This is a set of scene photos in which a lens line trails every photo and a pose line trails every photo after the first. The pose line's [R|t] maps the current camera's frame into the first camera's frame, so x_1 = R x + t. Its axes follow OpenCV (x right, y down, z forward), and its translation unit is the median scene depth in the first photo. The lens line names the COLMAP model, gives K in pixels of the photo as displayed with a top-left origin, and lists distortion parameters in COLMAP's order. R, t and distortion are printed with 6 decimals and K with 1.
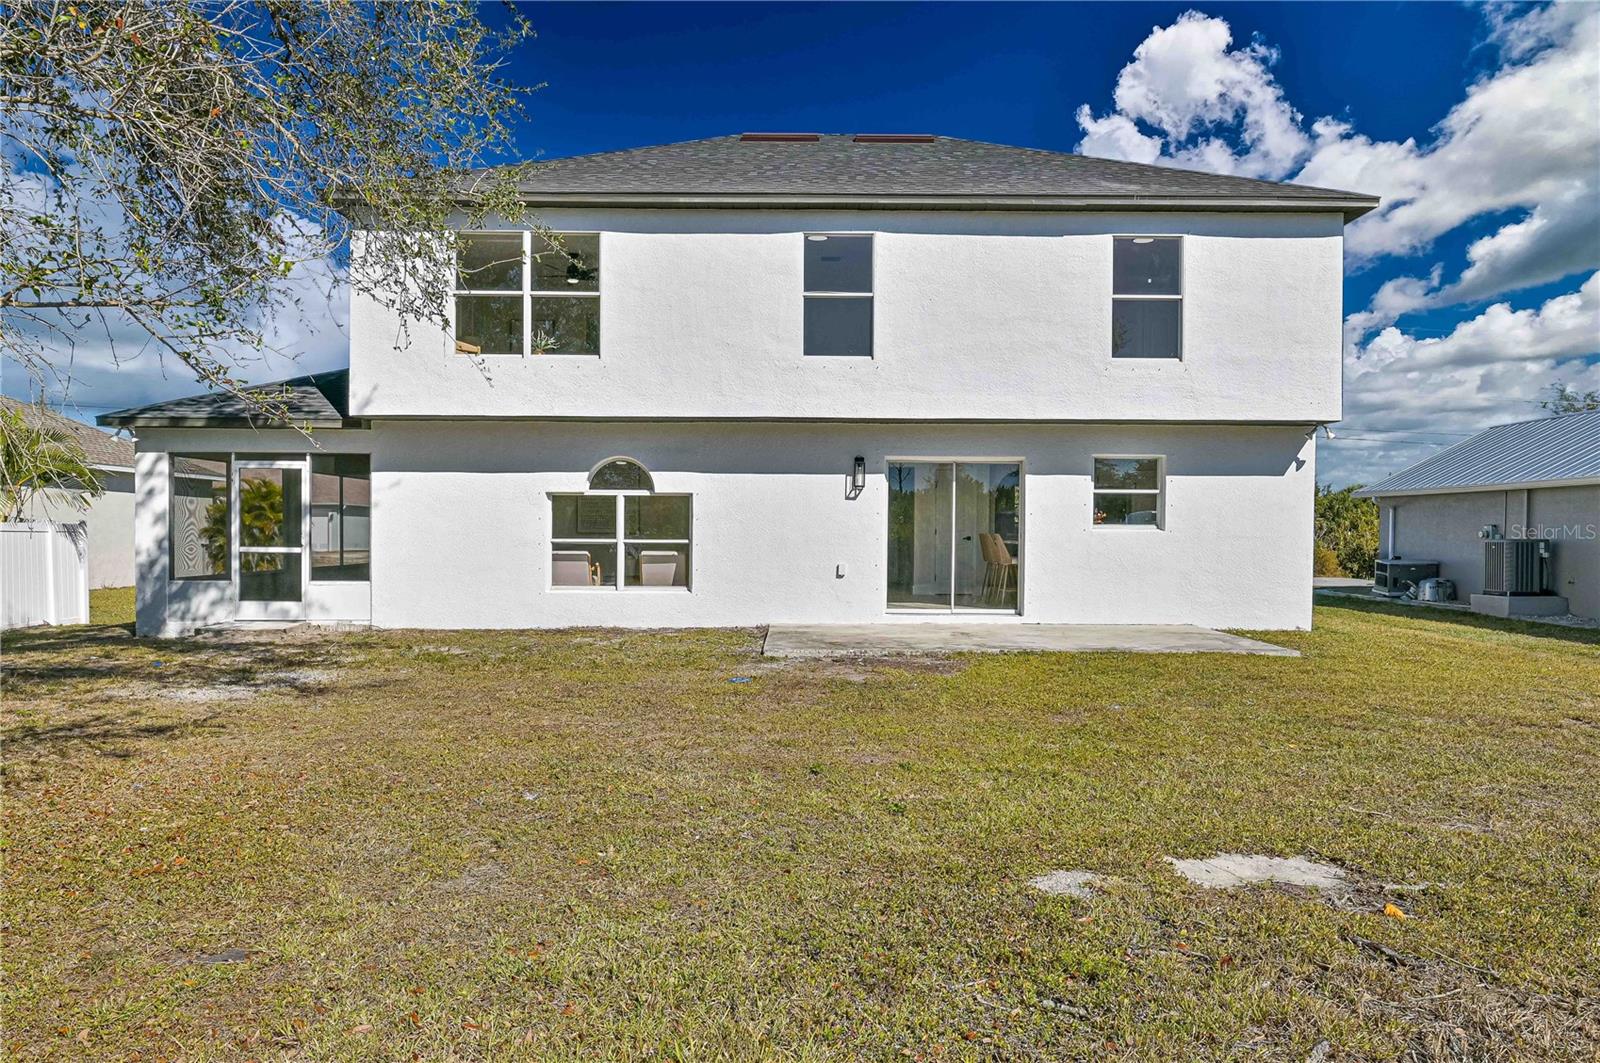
lens RADIAL K [[1063.6, 0, 799.8], [0, 1063.6, 534.0], [0, 0, 1]] dist [0.005574, 0.000091]
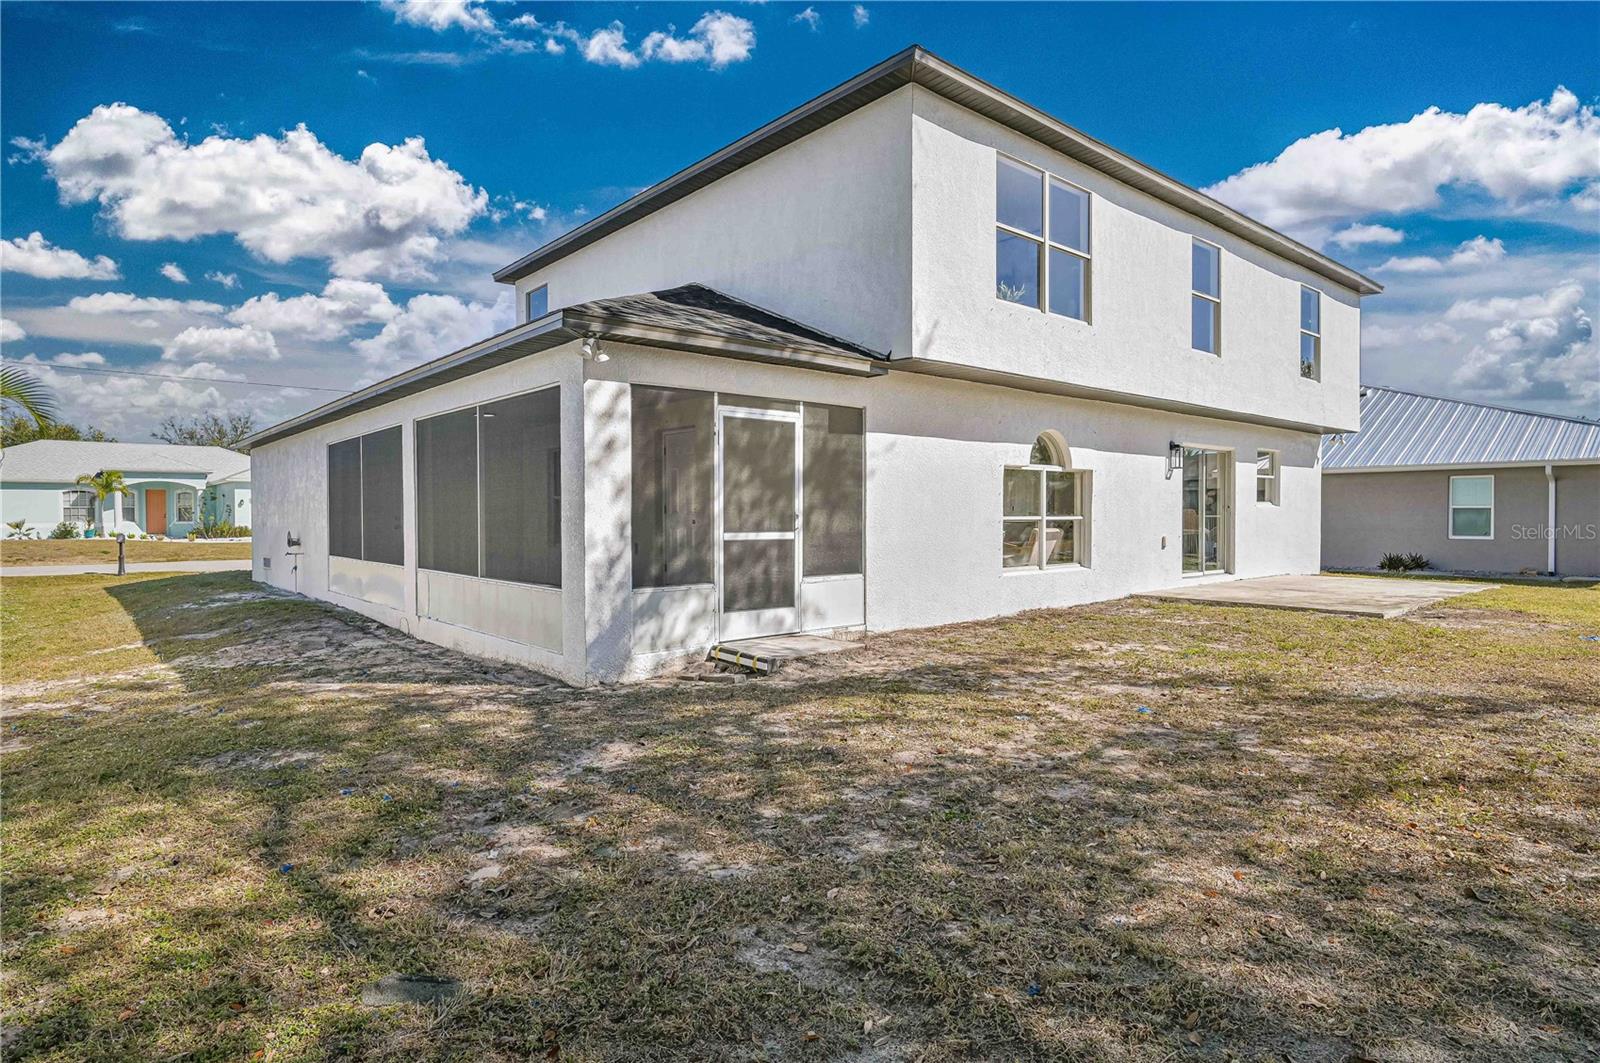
lens RADIAL K [[867.9, 0, 799.7], [0, 867.9, 522.8], [0, 0, 1]] dist [-0.001295, -0.000104]
pose [[0.767927, -0.013909, 0.640387, -0.842440], [0.007133, 0.999888, 0.013163, -0.000962], [-0.640498, -0.005540, 0.767940, 0.546782]]
